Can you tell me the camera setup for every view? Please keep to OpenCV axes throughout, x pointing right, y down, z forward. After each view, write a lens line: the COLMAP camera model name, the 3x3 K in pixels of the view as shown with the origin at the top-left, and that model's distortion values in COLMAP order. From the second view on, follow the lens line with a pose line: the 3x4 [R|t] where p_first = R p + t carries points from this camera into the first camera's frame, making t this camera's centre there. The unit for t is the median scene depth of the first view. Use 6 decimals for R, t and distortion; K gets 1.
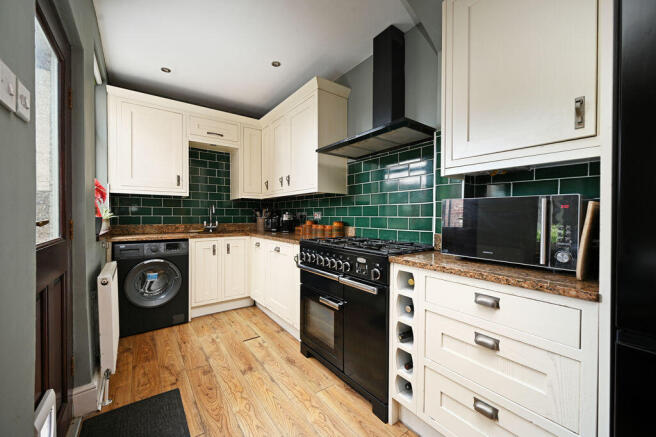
lens RADIAL K [[257.6, 0, 325.0], [0, 257.6, 218.3], [0, 0, 1]] dist [-0.000344, -0.000044]
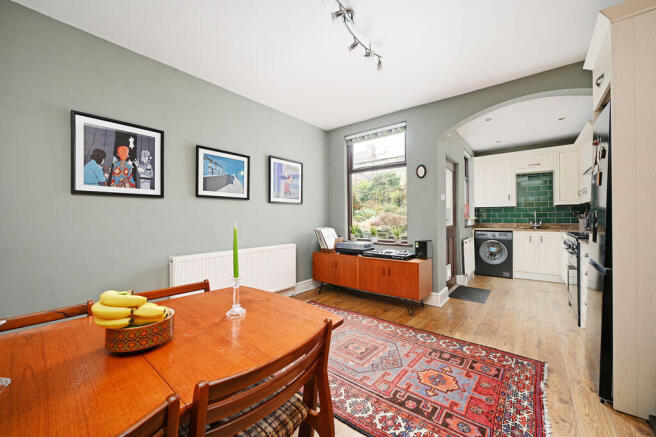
lens RADIAL K [[257.6, 0, 325.0], [0, 257.6, 218.3], [0, 0, 1]] dist [-0.000344, -0.000044]
pose [[0.257326, -0.005228, -0.966310, 1.037966], [-0.004079, 0.999971, -0.006497, 0.012619], [0.966316, 0.005613, 0.257297, -0.849493]]
